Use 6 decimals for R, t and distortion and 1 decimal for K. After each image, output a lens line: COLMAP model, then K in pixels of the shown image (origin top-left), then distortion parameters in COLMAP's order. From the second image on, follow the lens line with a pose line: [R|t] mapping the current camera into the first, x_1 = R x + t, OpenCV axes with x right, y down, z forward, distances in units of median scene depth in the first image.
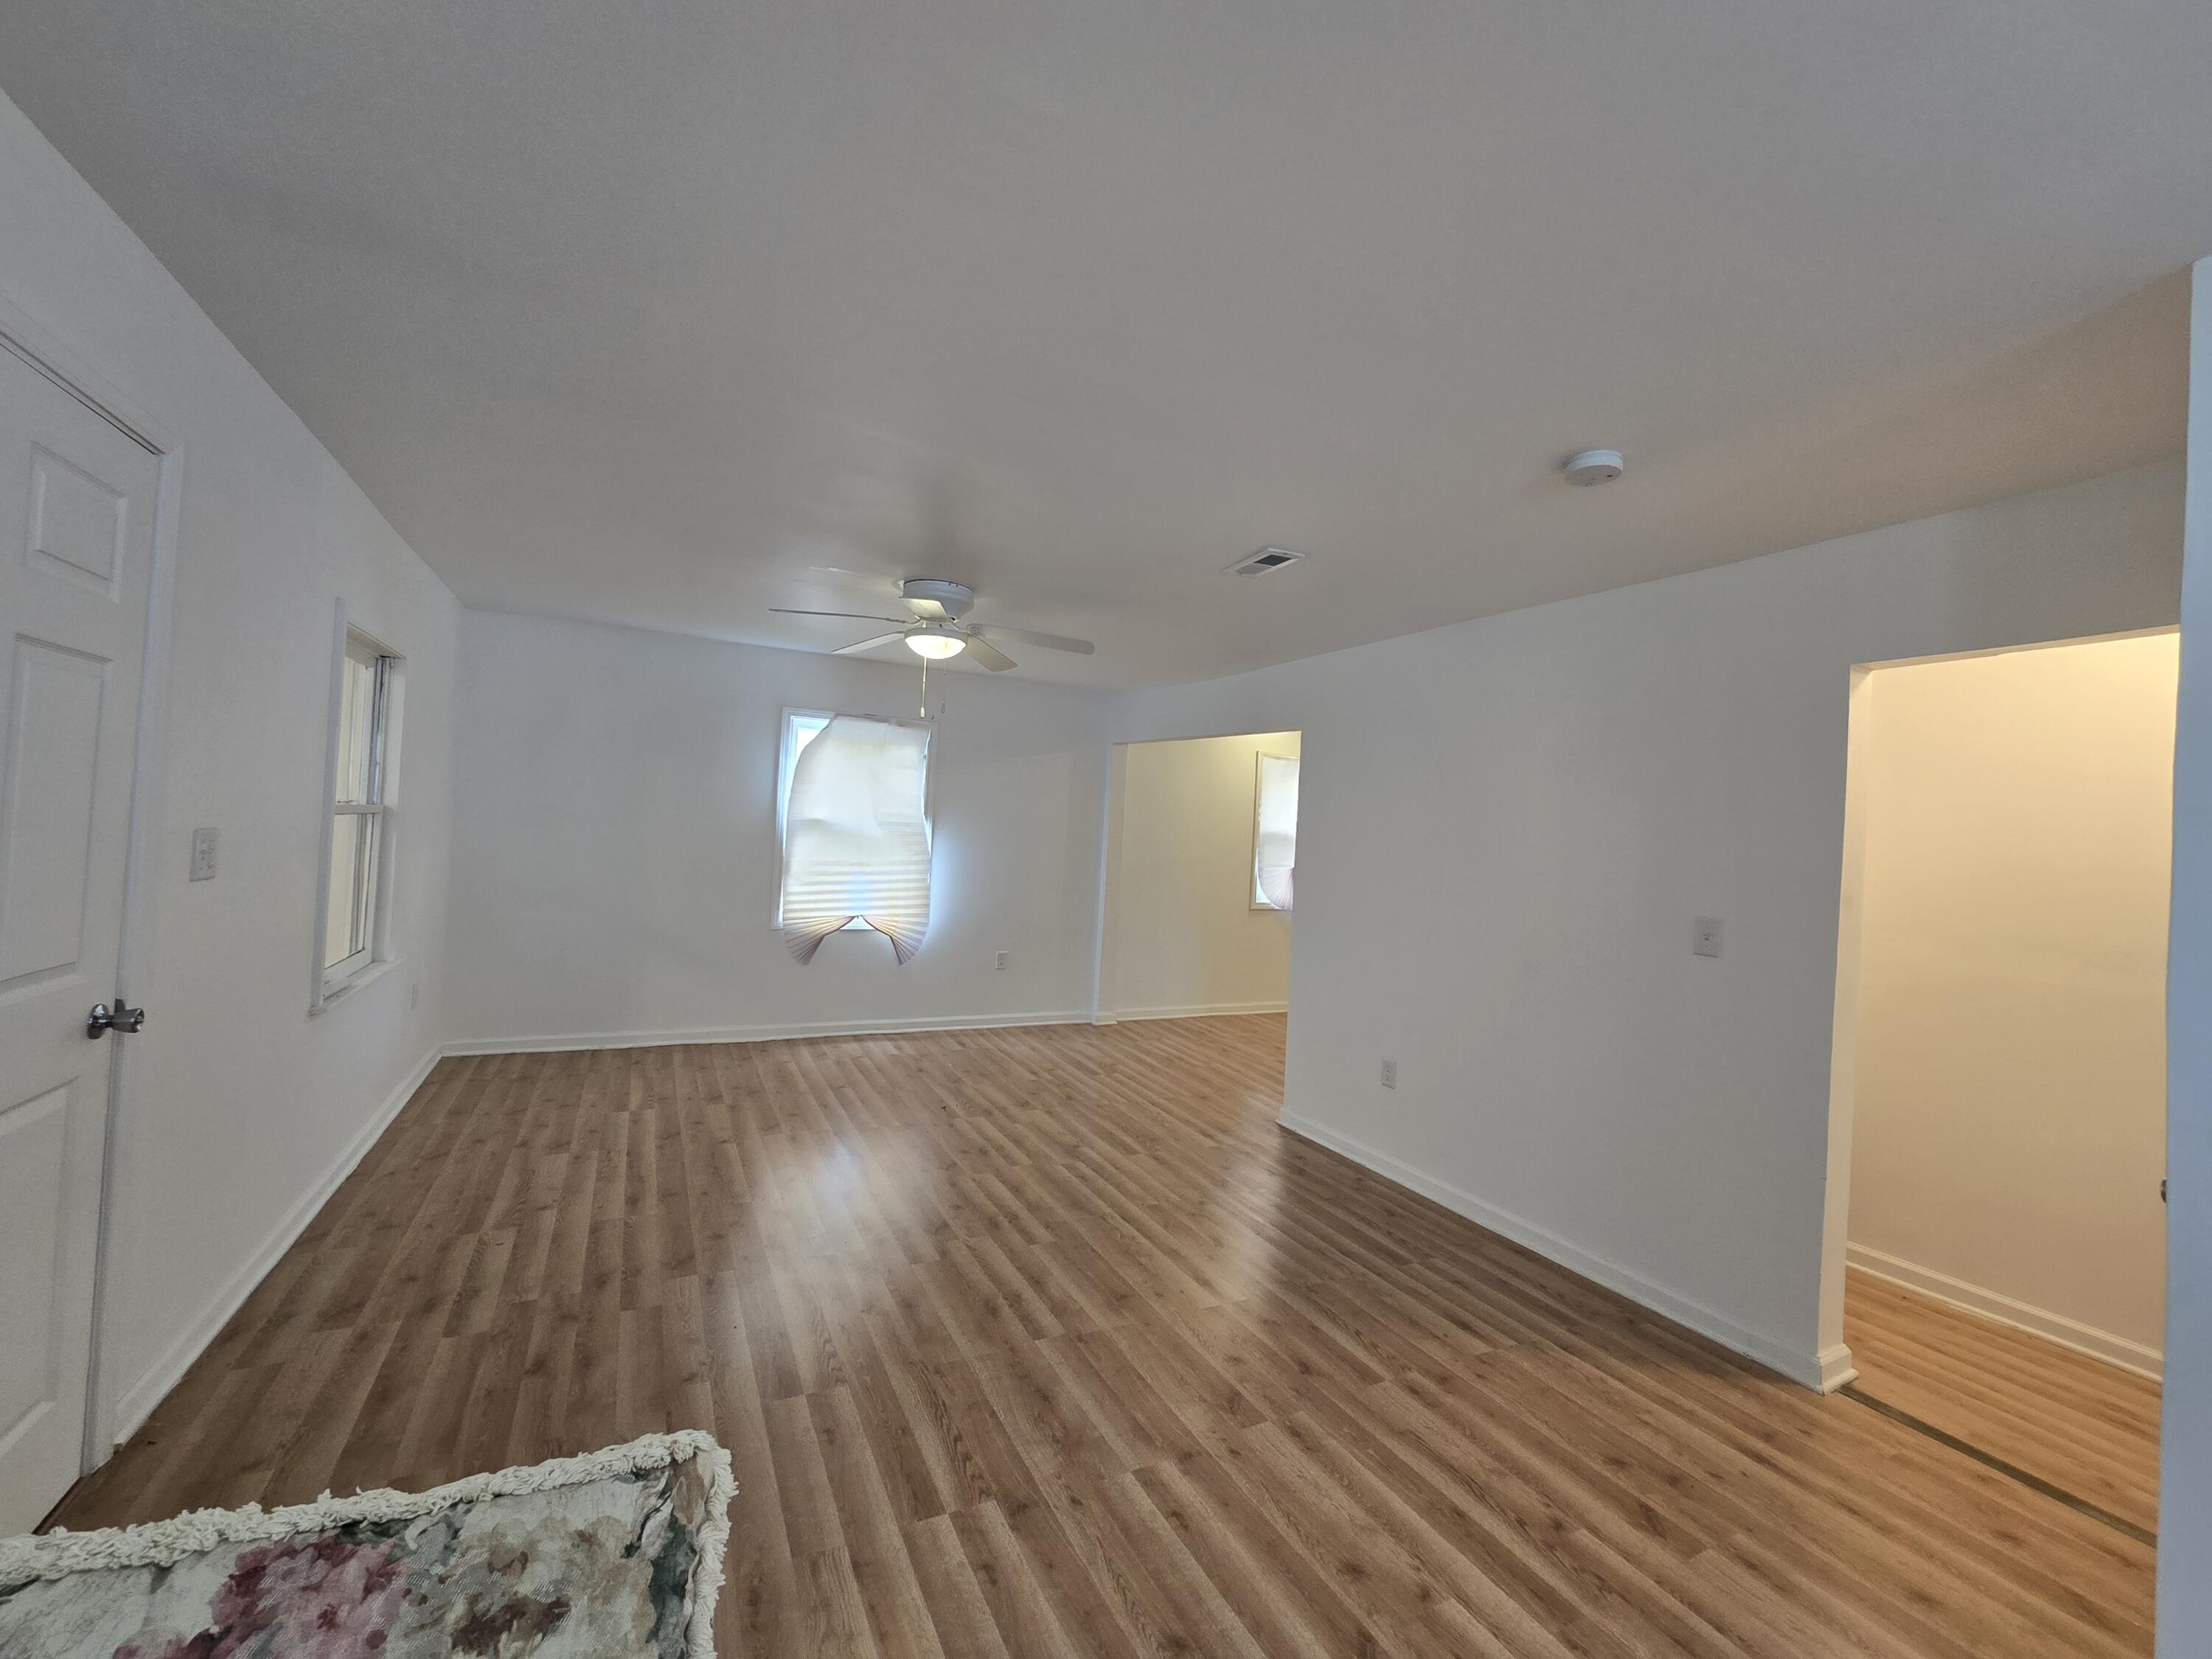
lens RADIAL K [[906.8, 0, 1111.1], [0, 906.8, 817.3], [0, 0, 1]] dist [-0.017580, -0.000237]
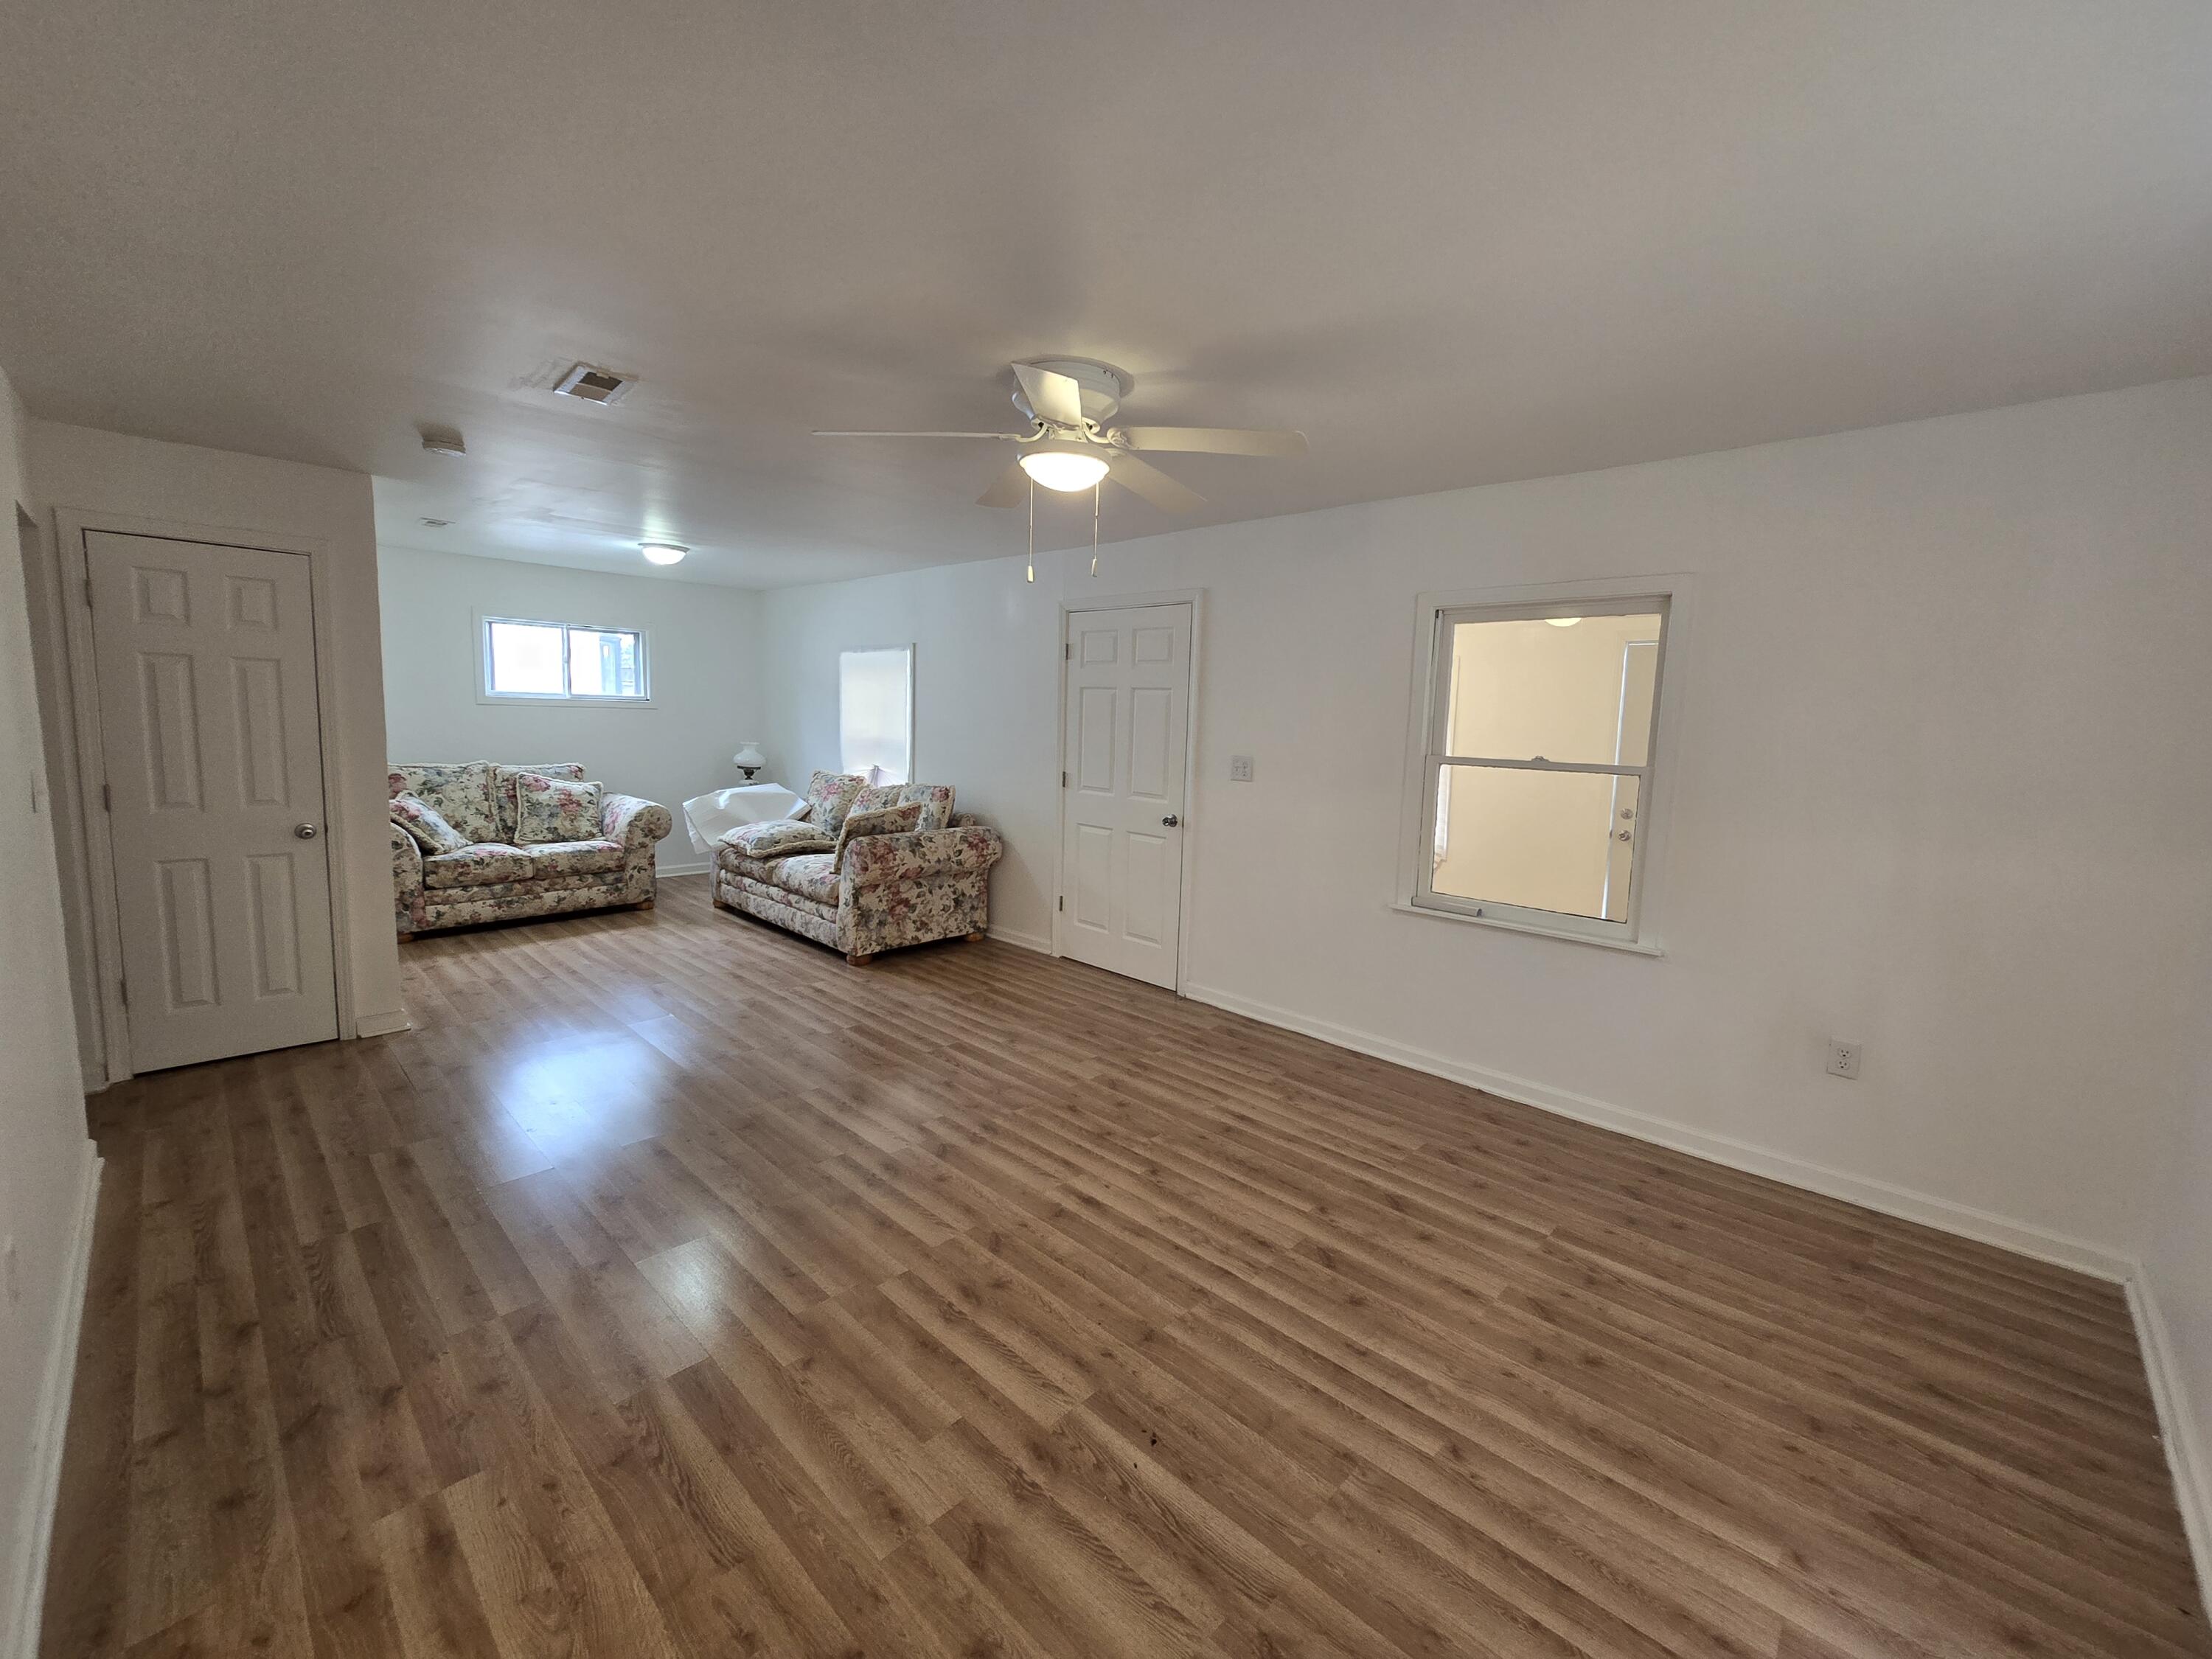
lens RADIAL K [[906.8, 0, 1104.8], [0, 906.8, 825.4], [0, 0, 1]] dist [-0.017580, -0.000237]
pose [[-0.945507, -0.050652, -0.321638, -0.021325], [-0.082249, 0.992945, 0.085412, 0.011425], [0.315042, 0.107212, -0.943003, 1.683794]]
